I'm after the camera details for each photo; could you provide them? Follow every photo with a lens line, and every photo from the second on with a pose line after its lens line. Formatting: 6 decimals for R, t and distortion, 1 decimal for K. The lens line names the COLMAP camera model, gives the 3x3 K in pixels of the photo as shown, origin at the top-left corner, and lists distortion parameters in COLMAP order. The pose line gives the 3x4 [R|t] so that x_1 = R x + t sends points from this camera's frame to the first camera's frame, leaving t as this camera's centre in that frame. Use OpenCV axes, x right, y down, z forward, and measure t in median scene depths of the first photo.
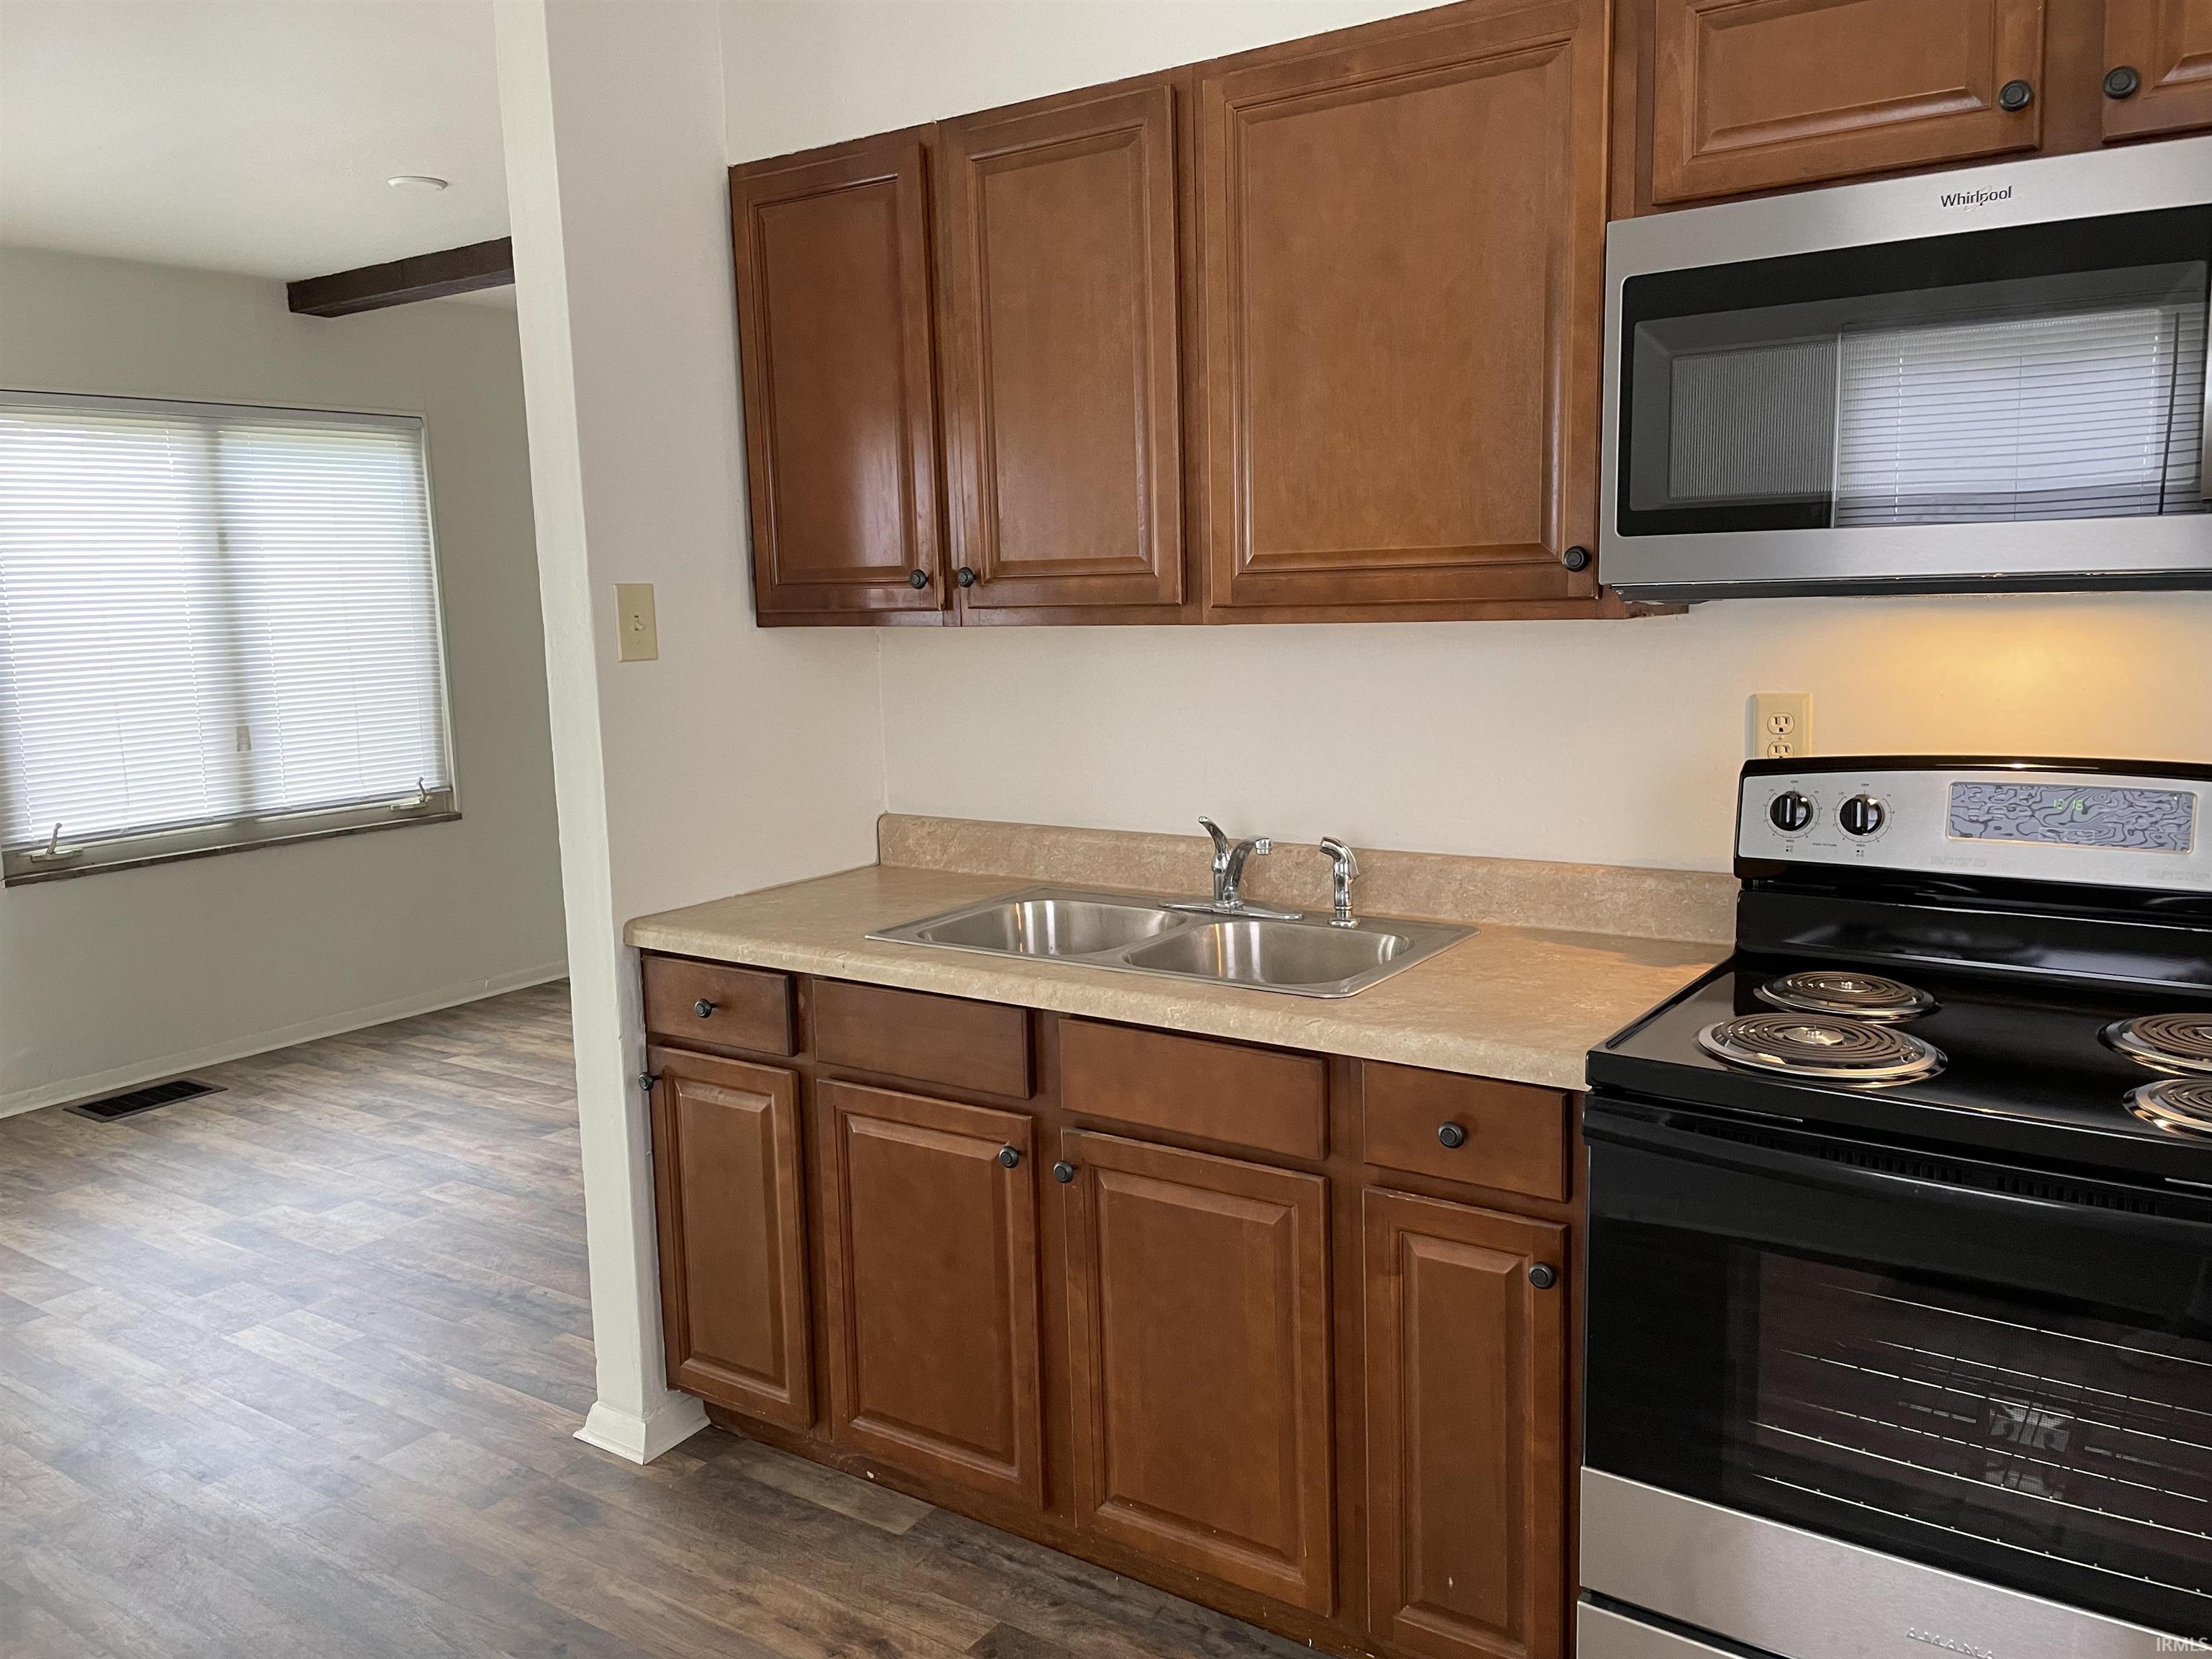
lens RADIAL K [[1728.5, 0, 1103.9], [0, 1728.5, 837.8], [0, 0, 1]] dist [0.104765, -0.174728]
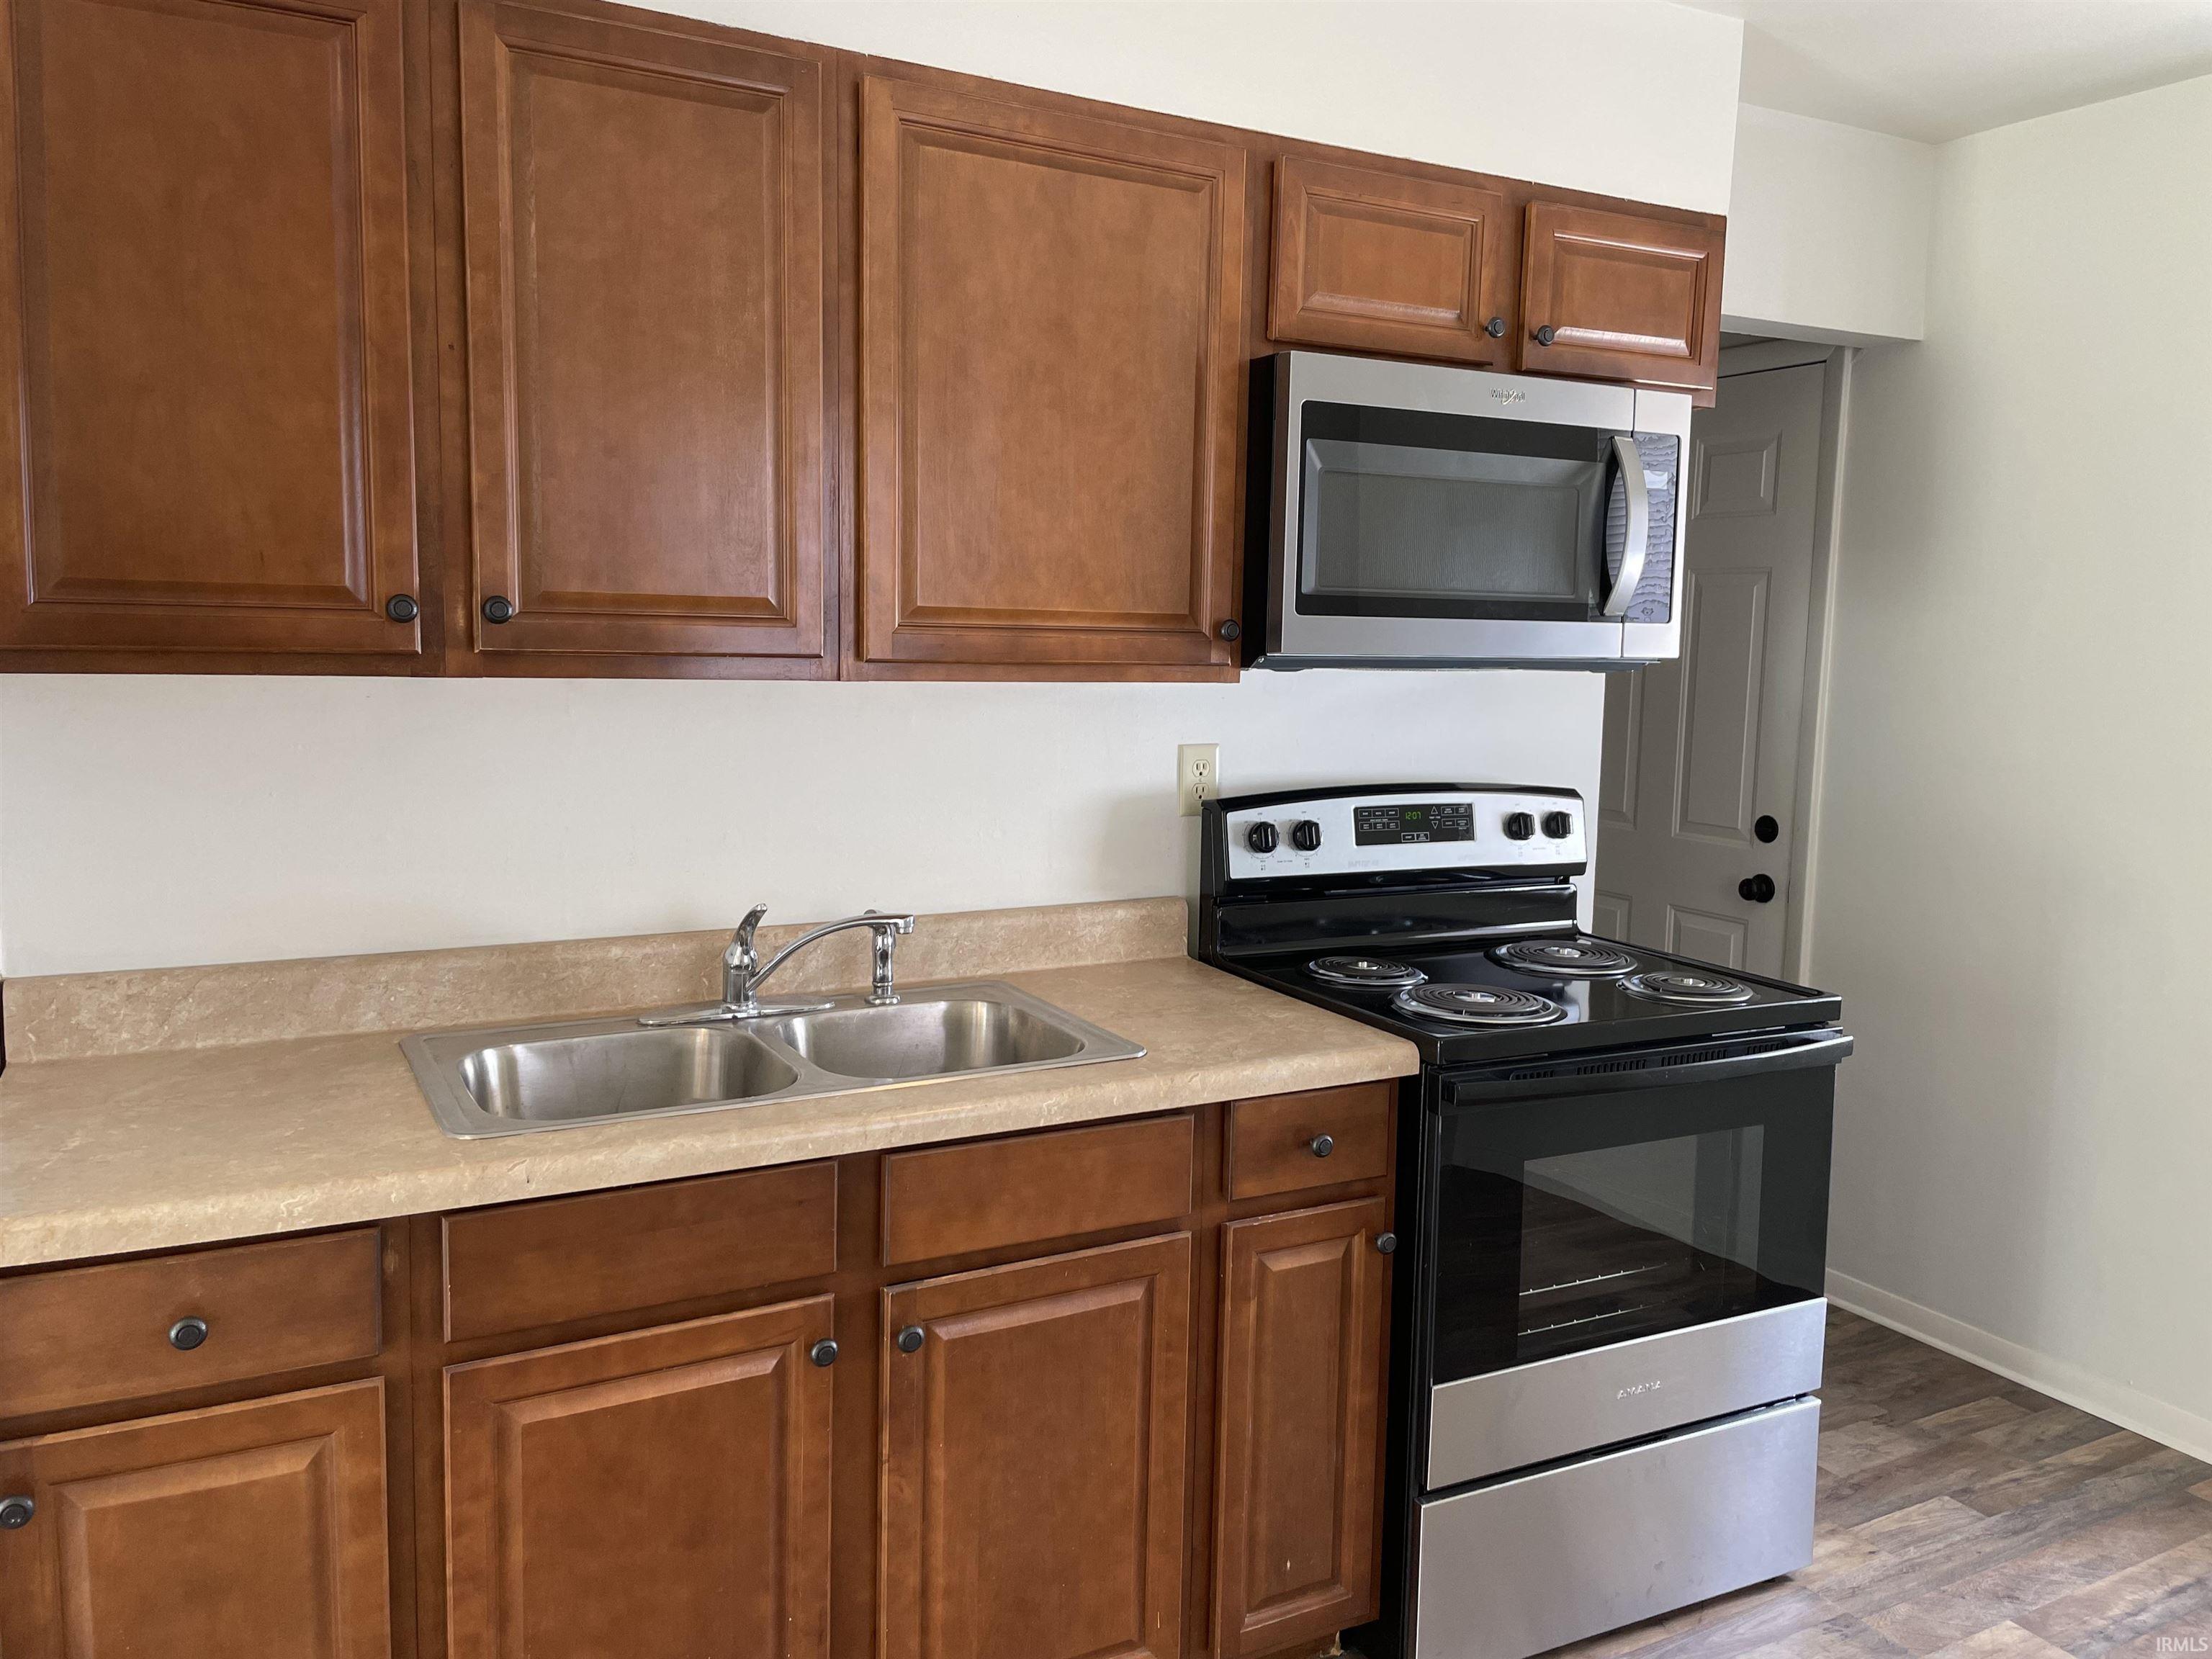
lens RADIAL K [[1681.6, 0, 1117.9], [0, 1681.6, 816.1], [0, 0, 1]] dist [0.090246, -0.116834]
pose [[0.433563, -0.062691, 0.898940, -0.698101], [0.099545, 0.994804, 0.021366, -0.063620], [-0.895608, 0.080221, 0.437551, 0.541284]]
